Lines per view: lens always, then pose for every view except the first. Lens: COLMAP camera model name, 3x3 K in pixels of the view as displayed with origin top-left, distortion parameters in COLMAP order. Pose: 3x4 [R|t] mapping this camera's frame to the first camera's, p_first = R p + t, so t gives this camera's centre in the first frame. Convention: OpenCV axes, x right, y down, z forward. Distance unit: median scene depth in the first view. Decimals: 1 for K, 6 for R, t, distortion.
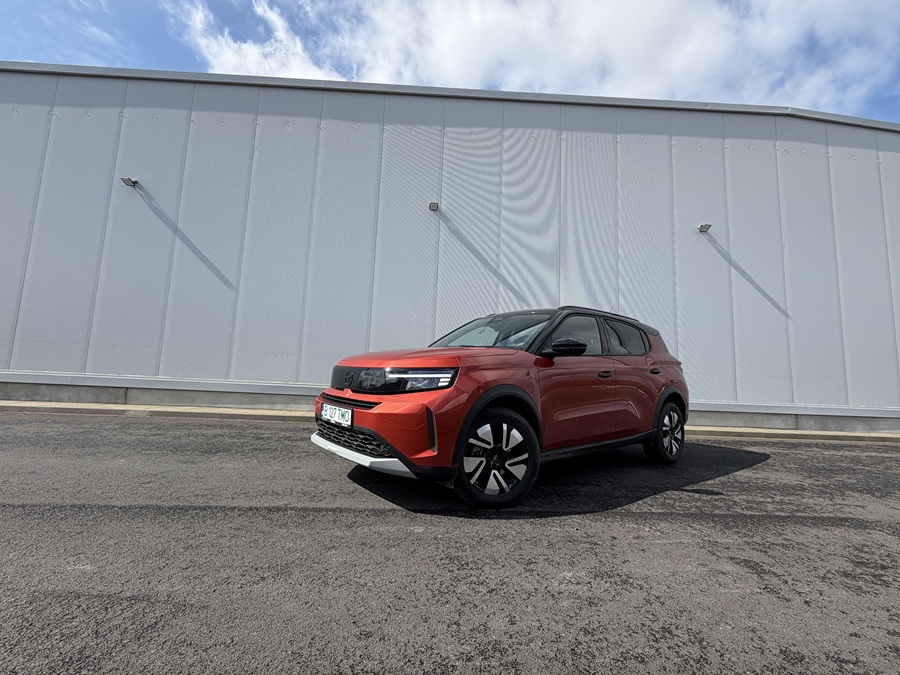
lens RADIAL K [[390.9, 0, 428.9], [0, 390.9, 342.5], [0, 0, 1]] dist [0.000003, -0.000107]
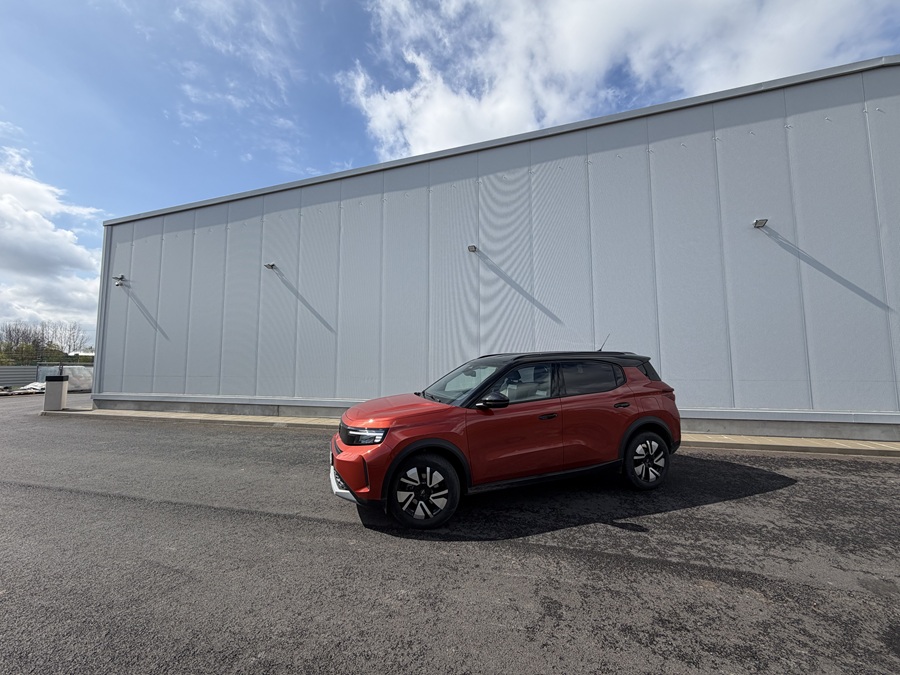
lens RADIAL K [[351.4, 0, 445.6], [0, 351.4, 339.4], [0, 0, 1]] dist [0.001431, -0.001006]
pose [[0.941170, -0.071754, -0.330229, 0.684121], [0.082353, 0.996437, 0.018199, -0.251602], [0.327747, -0.044323, 0.943725, -0.112205]]
